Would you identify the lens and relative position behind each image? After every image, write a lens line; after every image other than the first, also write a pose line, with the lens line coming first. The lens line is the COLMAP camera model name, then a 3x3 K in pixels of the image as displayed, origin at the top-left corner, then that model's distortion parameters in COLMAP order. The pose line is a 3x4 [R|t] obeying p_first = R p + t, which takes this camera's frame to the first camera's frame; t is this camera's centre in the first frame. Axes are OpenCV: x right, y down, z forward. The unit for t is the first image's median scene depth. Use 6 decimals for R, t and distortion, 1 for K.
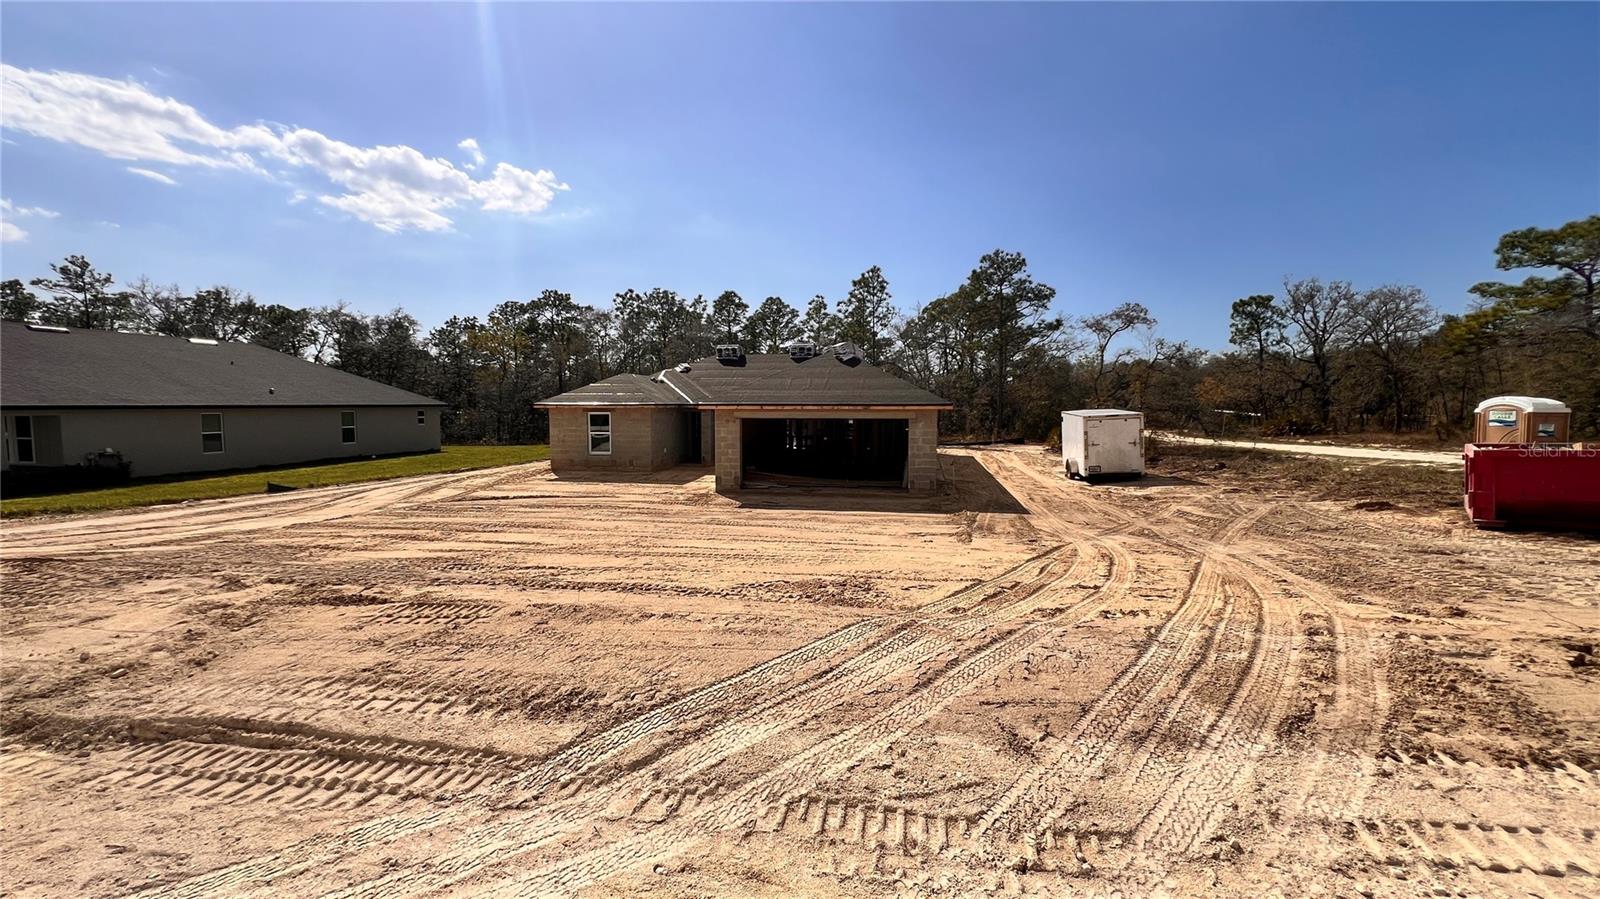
lens RADIAL K [[649.3, 0, 800.0], [0, 649.3, 449.5], [0, 0, 1]] dist [0.000318, 0.000005]
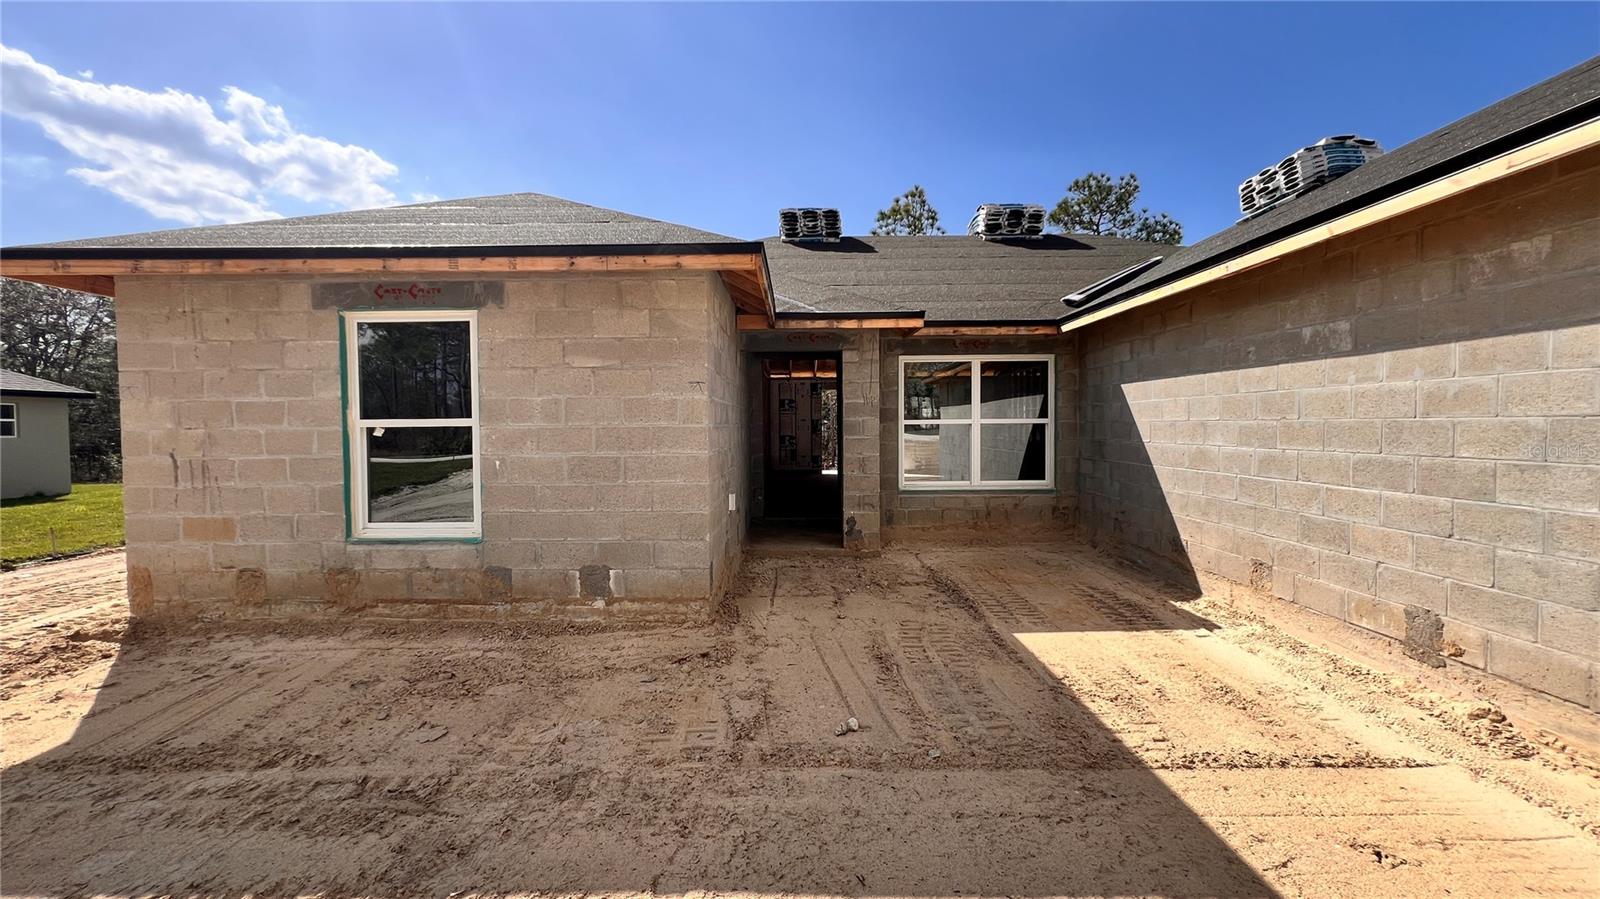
lens RADIAL K [[649.3, 0, 800.0], [0, 649.3, 449.5], [0, 0, 1]] dist [0.000318, 0.000005]
pose [[0.980896, -0.010478, 0.194249, -0.124050], [0.018362, 0.999077, -0.038830, -0.004647], [-0.193663, 0.041655, 0.980183, 0.417413]]
